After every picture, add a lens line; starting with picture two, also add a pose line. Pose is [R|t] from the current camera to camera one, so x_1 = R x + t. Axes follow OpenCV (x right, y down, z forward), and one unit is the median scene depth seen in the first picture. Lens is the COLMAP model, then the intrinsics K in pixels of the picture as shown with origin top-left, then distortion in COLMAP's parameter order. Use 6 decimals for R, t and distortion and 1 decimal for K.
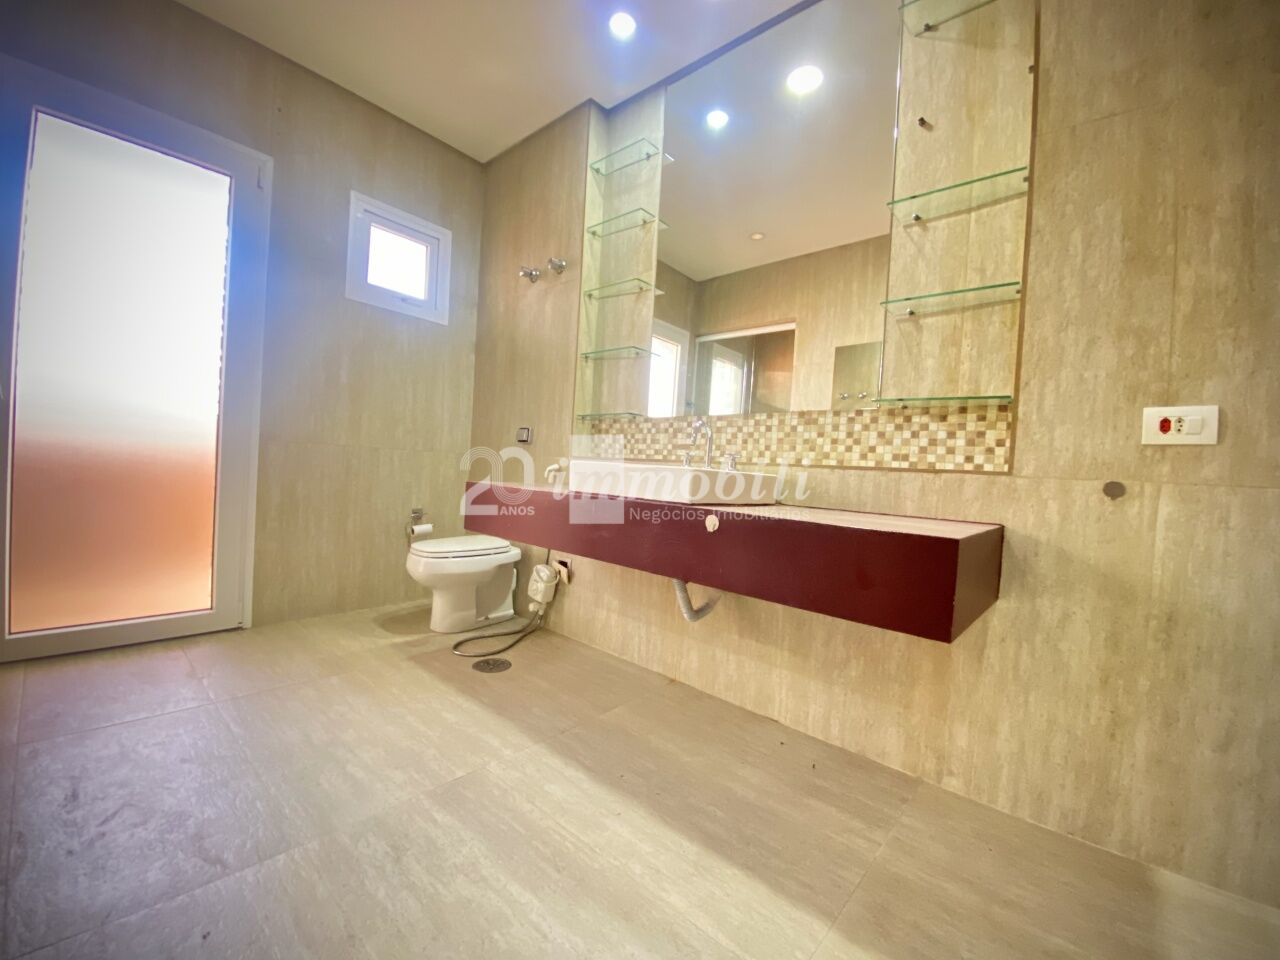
lens RADIAL K [[528.0, 0, 641.7], [0, 528.0, 474.5], [0, 0, 1]] dist [0.036123, -0.027915]
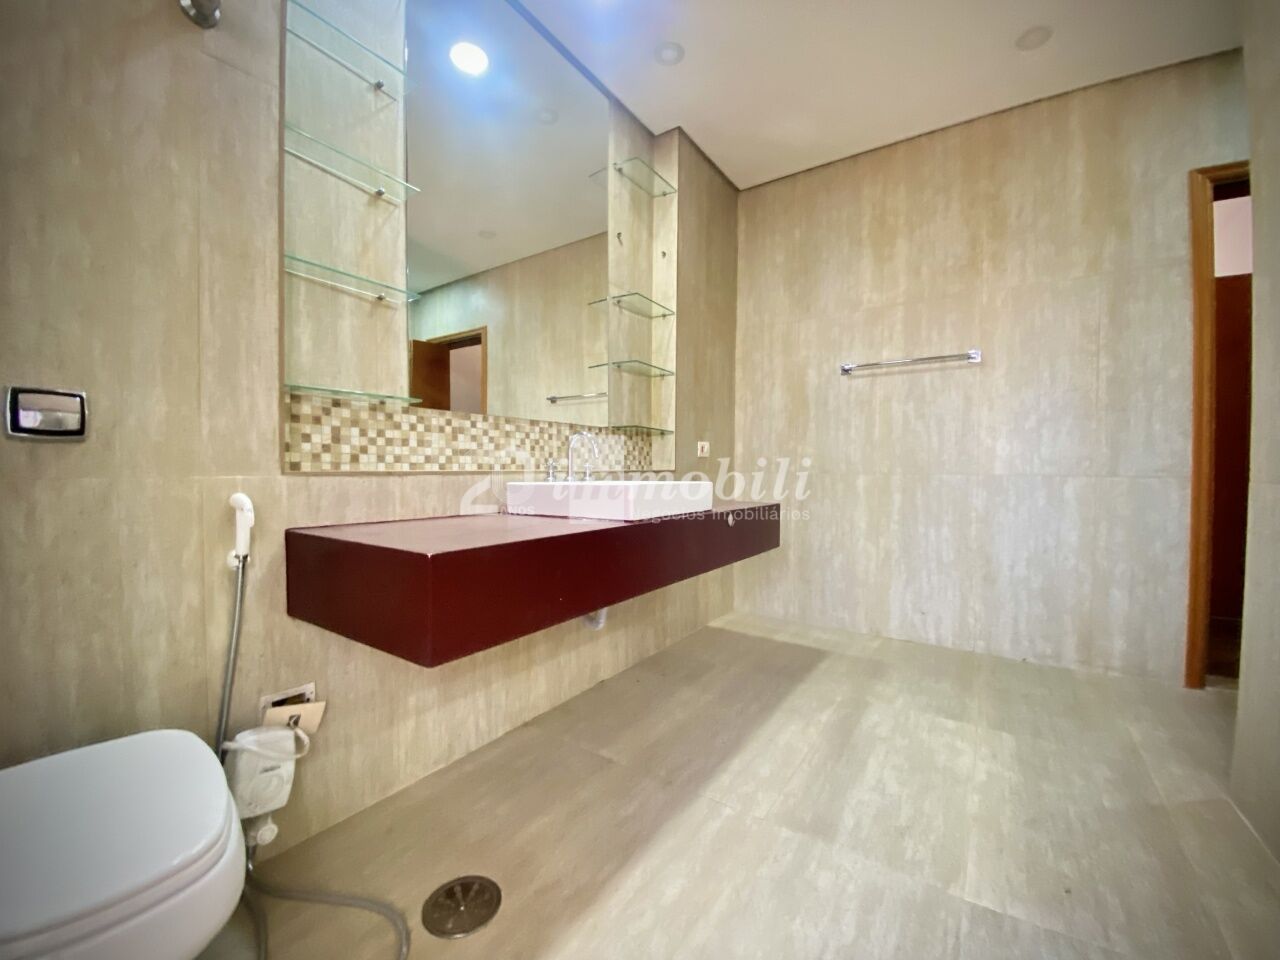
lens RADIAL K [[522.4, 0, 636.6], [0, 522.4, 477.3], [0, 0, 1]] dist [0.009497, -0.015514]
pose [[-0.131344, -0.071472, 0.988757, -0.796392], [-0.002178, 0.997416, 0.071808, -0.079486], [-0.991334, 0.007278, -0.131161, 0.944093]]
